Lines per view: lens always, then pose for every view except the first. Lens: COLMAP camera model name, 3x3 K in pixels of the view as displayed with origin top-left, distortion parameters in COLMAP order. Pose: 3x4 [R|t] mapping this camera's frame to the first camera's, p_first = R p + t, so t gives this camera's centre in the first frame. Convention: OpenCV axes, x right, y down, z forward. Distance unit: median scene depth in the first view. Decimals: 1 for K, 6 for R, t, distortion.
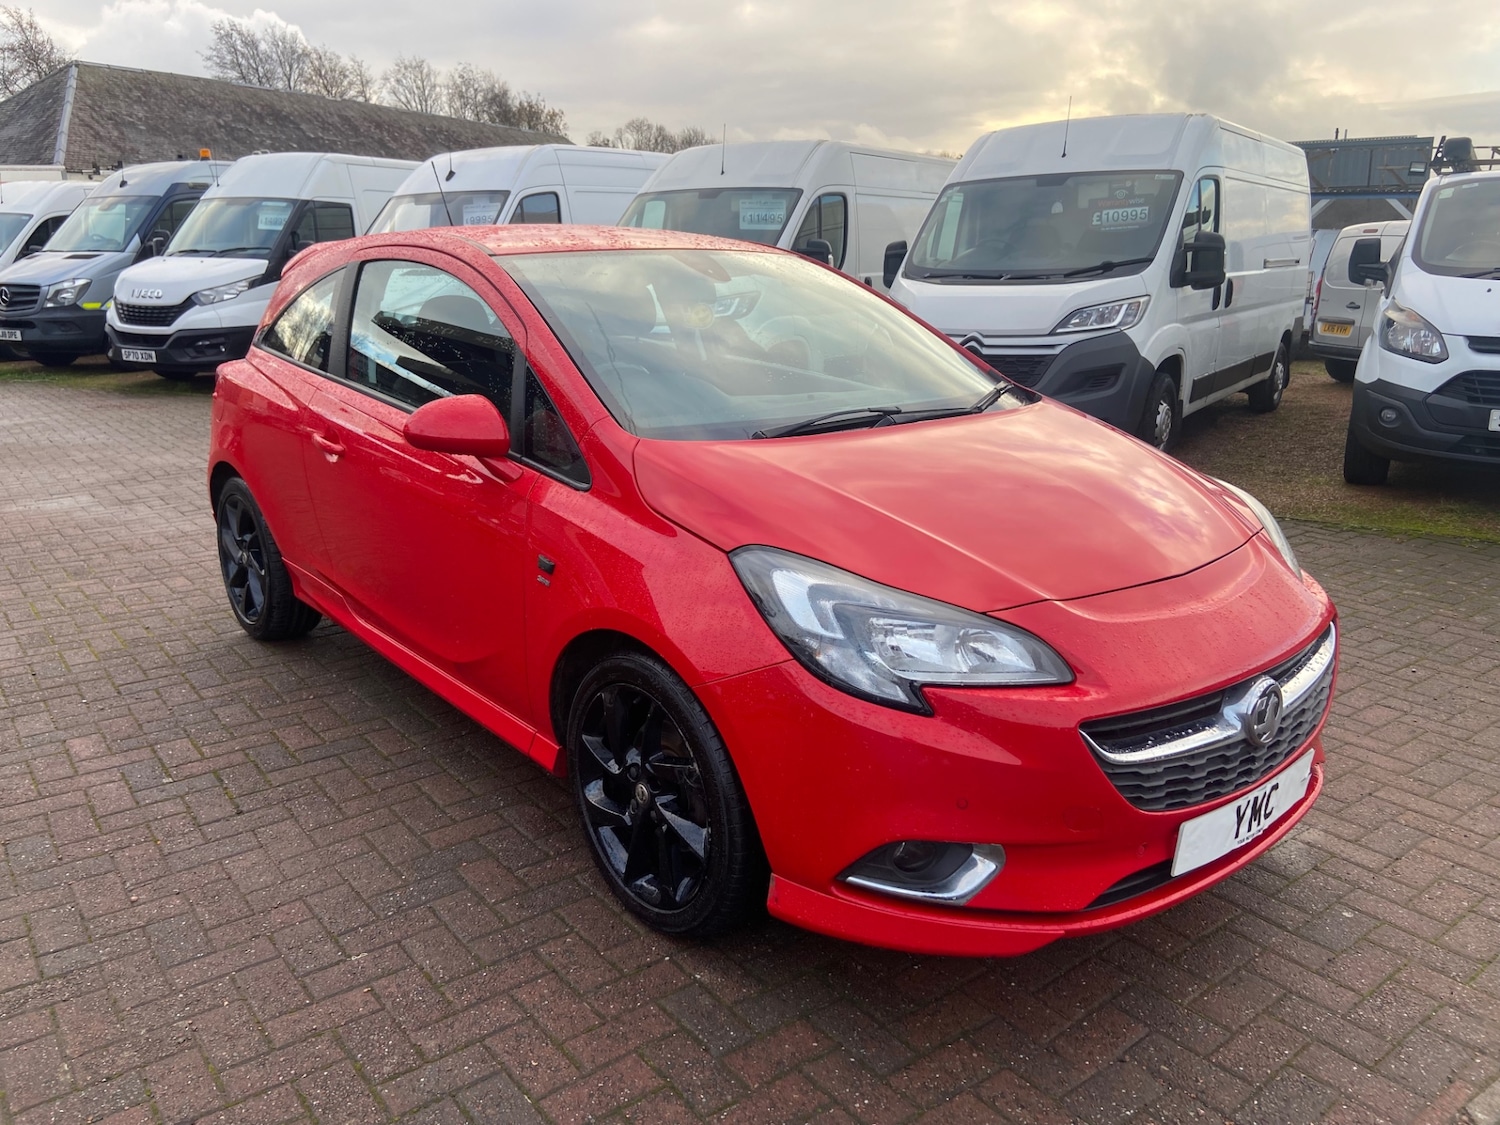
lens RADIAL K [[1125.2, 0, 738.1], [0, 1125.2, 547.2], [0, 0, 1]] dist [0.115763, -0.145030]
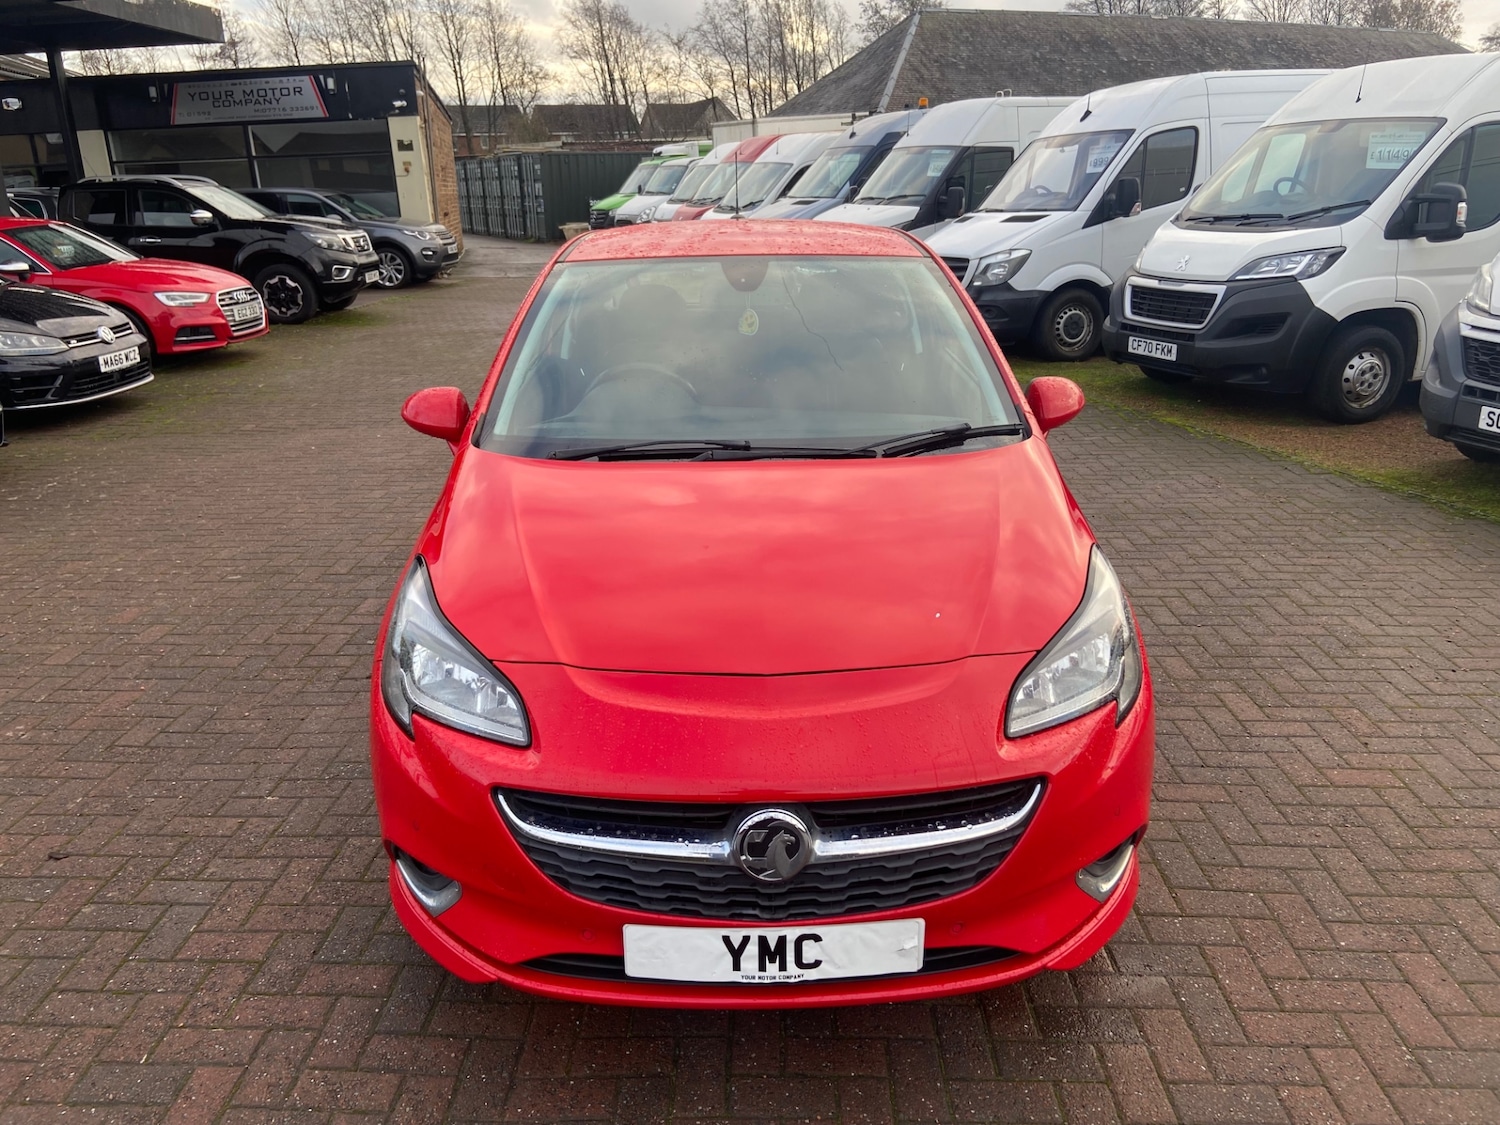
lens RADIAL K [[1125.2, 0, 742.3], [0, 1125.2, 546.4], [0, 0, 1]] dist [0.115763, -0.145030]
pose [[0.775833, 0.181990, -0.604122, 0.590986], [-0.143269, 0.983300, 0.112226, -0.114678], [0.614457, -0.000517, 0.788950, 0.186093]]
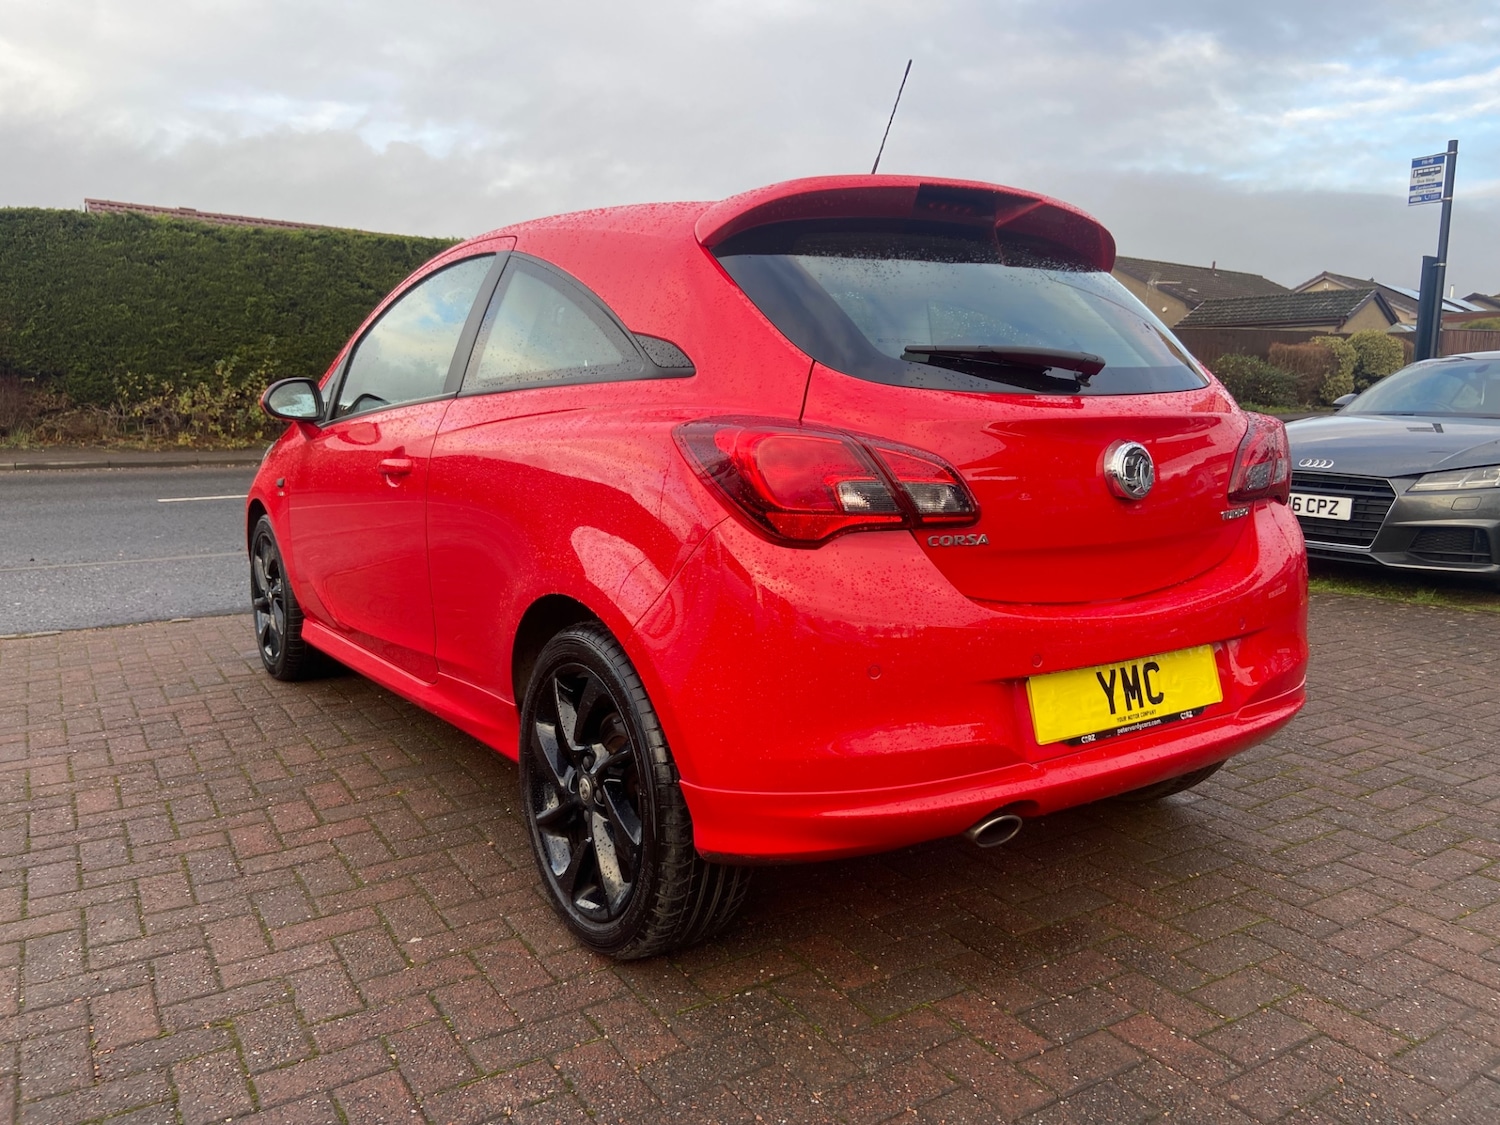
lens RADIAL K [[1125.2, 0, 752.6], [0, 1125.2, 546.9], [0, 0, 1]] dist [0.115763, -0.145030]
pose [[-0.995611, -0.014566, 0.092453, -0.312242], [0.020419, 0.930218, 0.366440, -0.411488], [-0.091339, 0.366719, -0.925837, 2.059888]]
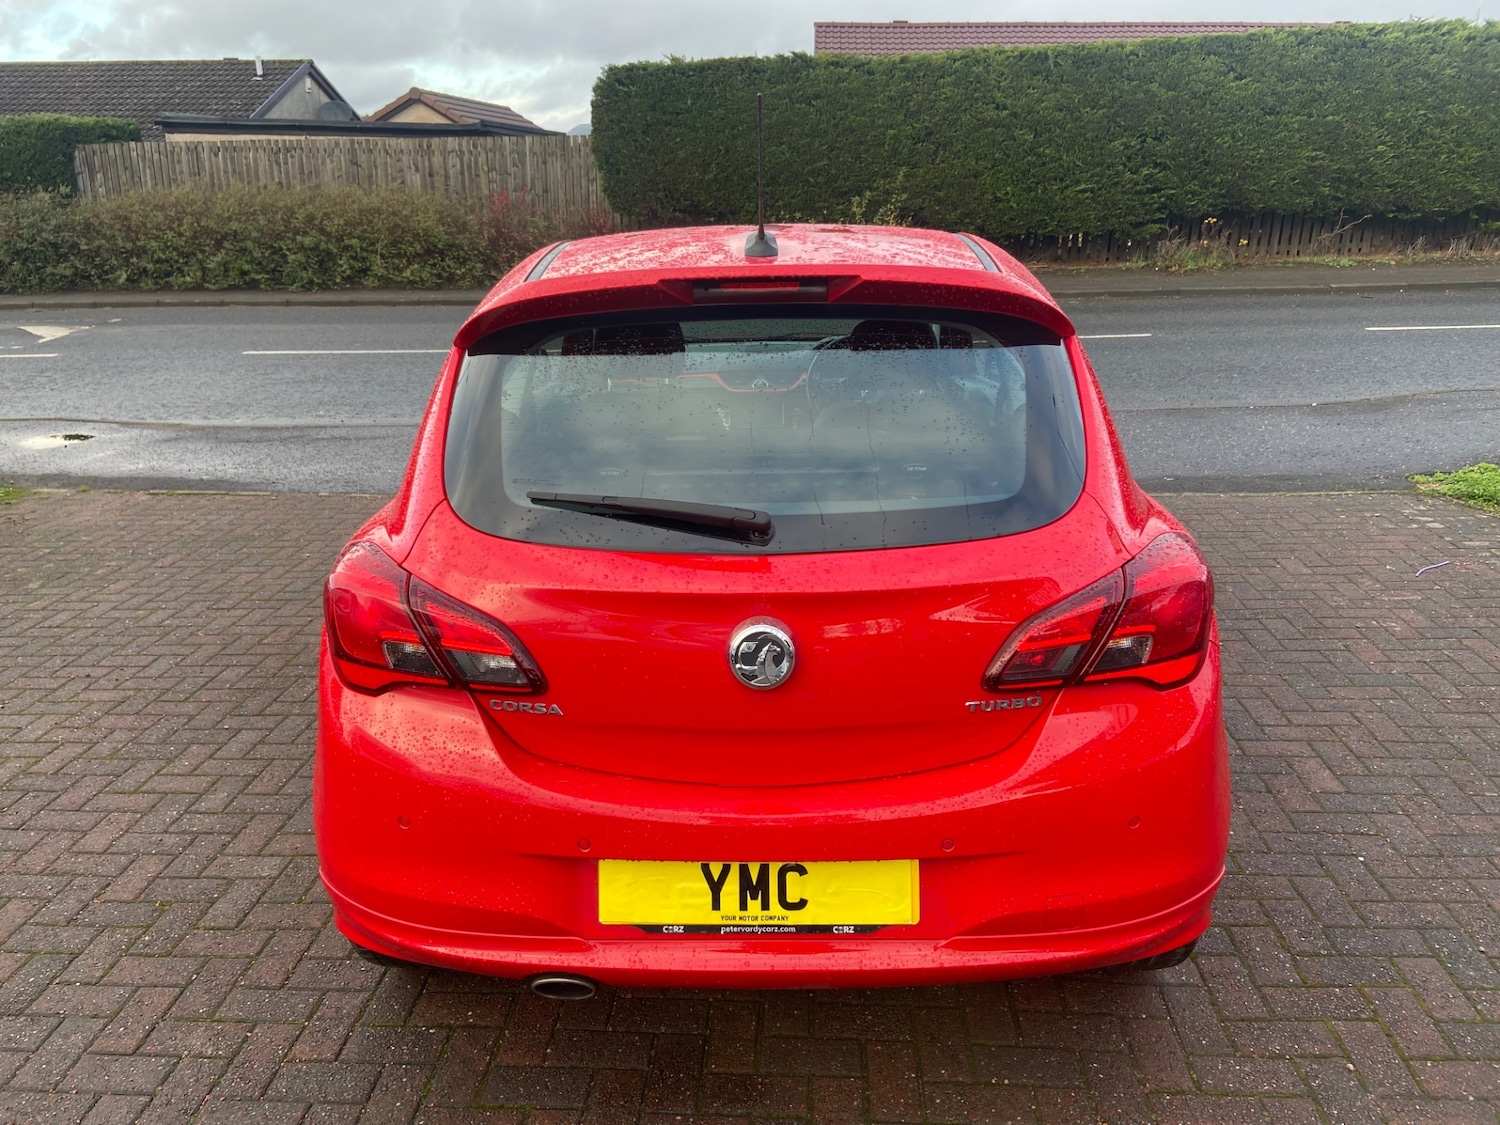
lens RADIAL K [[1125.2, 0, 737.6], [0, 1125.2, 572.5], [0, 0, 1]] dist [0.115763, -0.145030]
pose [[-0.747048, -0.196750, 0.634987, -0.765061], [0.180733, 0.859107, 0.478822, -0.504546], [-0.639730, 0.472466, -0.606236, 1.770571]]
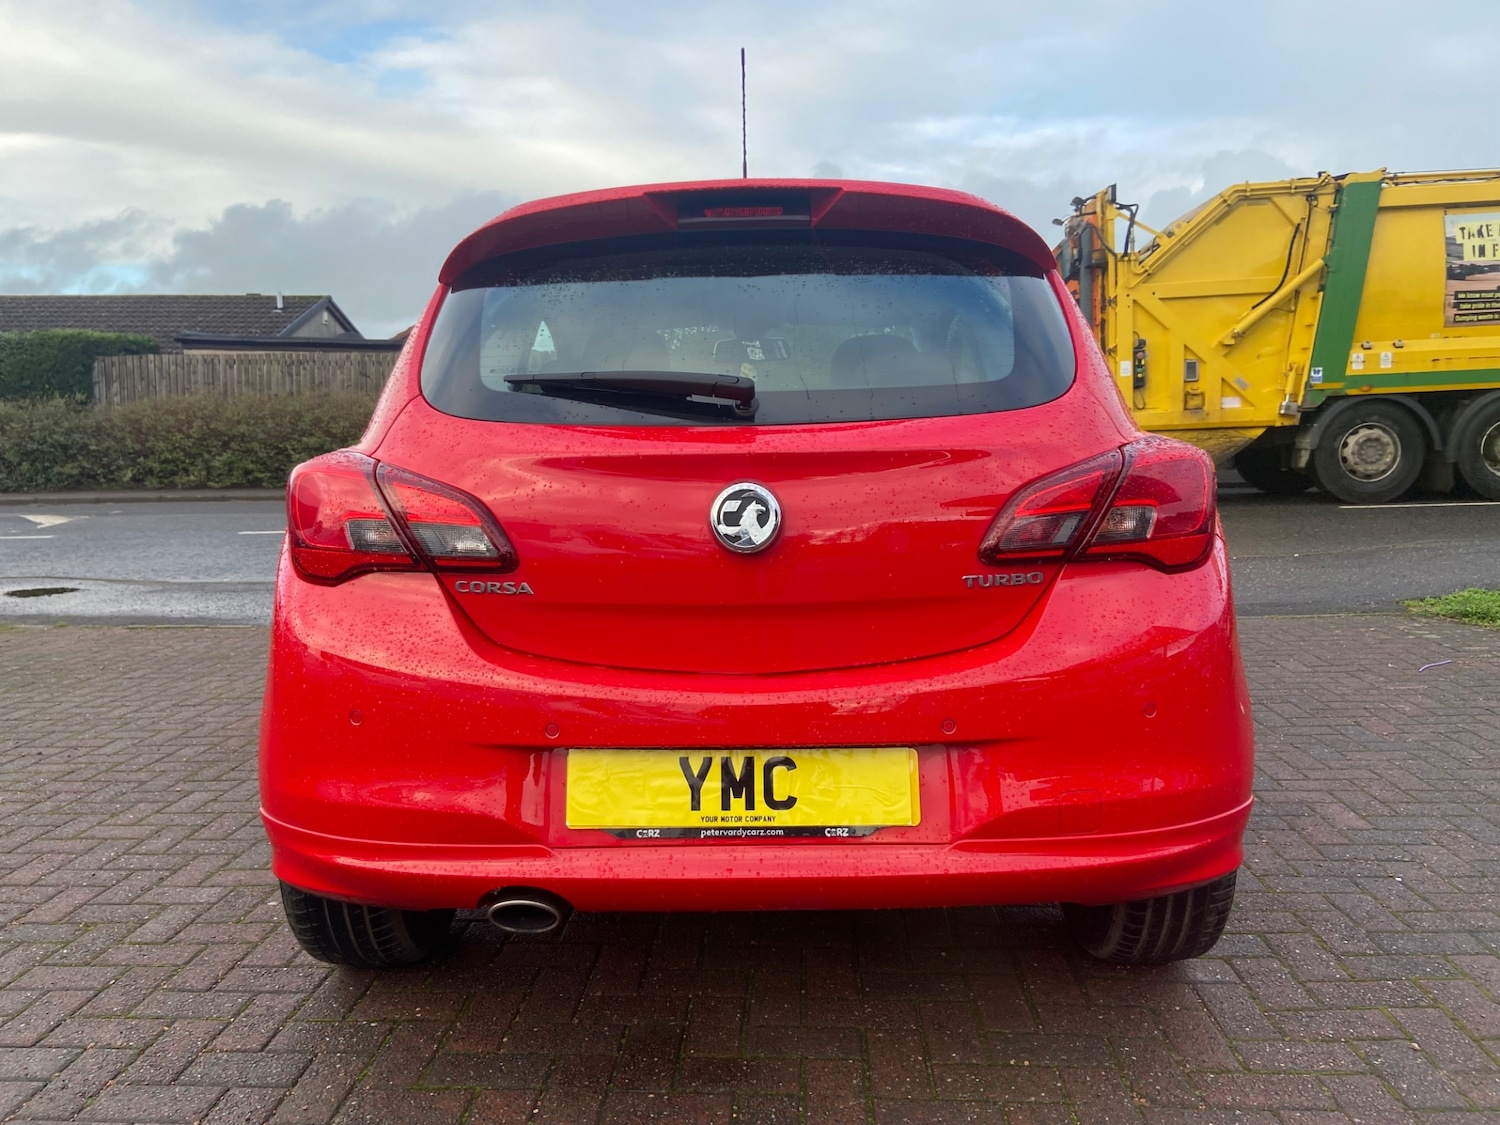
lens RADIAL K [[1125.2, 0, 733.2], [0, 1125.2, 567.0], [0, 0, 1]] dist [0.115763, -0.145030]
pose [[-0.750625, -0.064386, 0.657584, -0.771881], [0.177731, 0.938883, 0.294807, -0.348835], [-0.636376, 0.338162, -0.693305, 1.817741]]
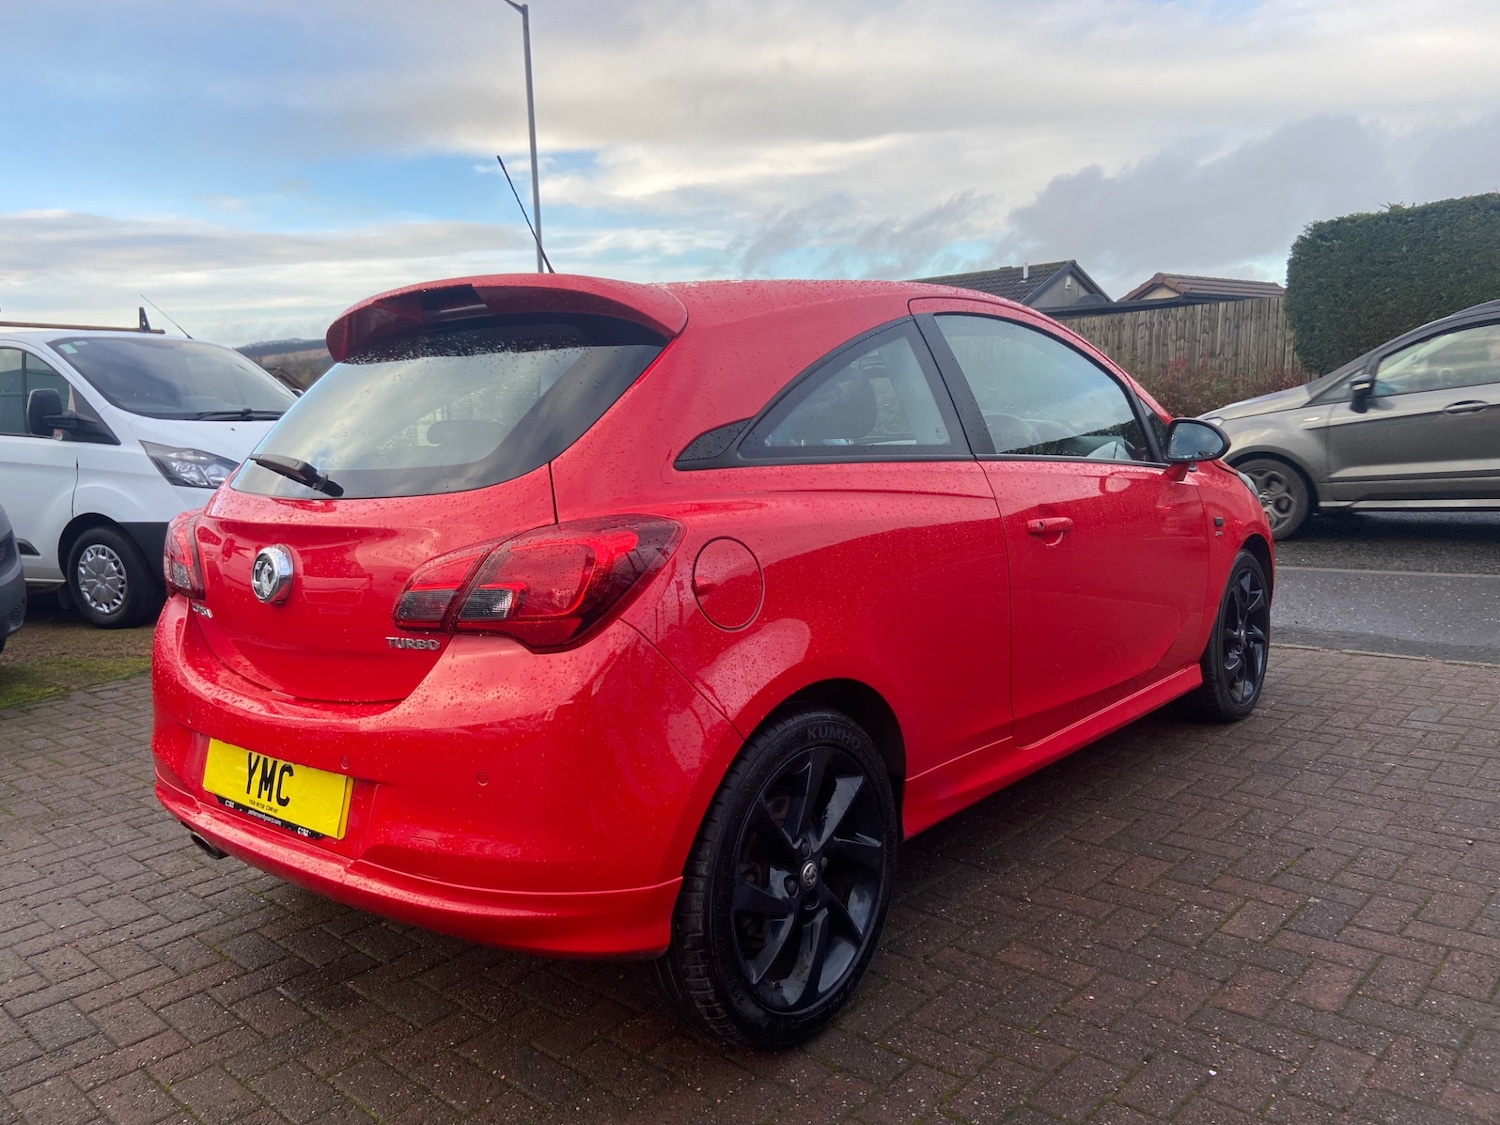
lens RADIAL K [[1129.1, 0, 731.3], [0, 1129.1, 562.6], [0, 0, 1]] dist [0.091618, -0.114785]
pose [[-0.162189, -0.120105, 0.979423, -1.111703], [0.287181, 0.943854, 0.163299, -0.260704], [-0.944046, 0.307757, -0.118591, 1.303097]]
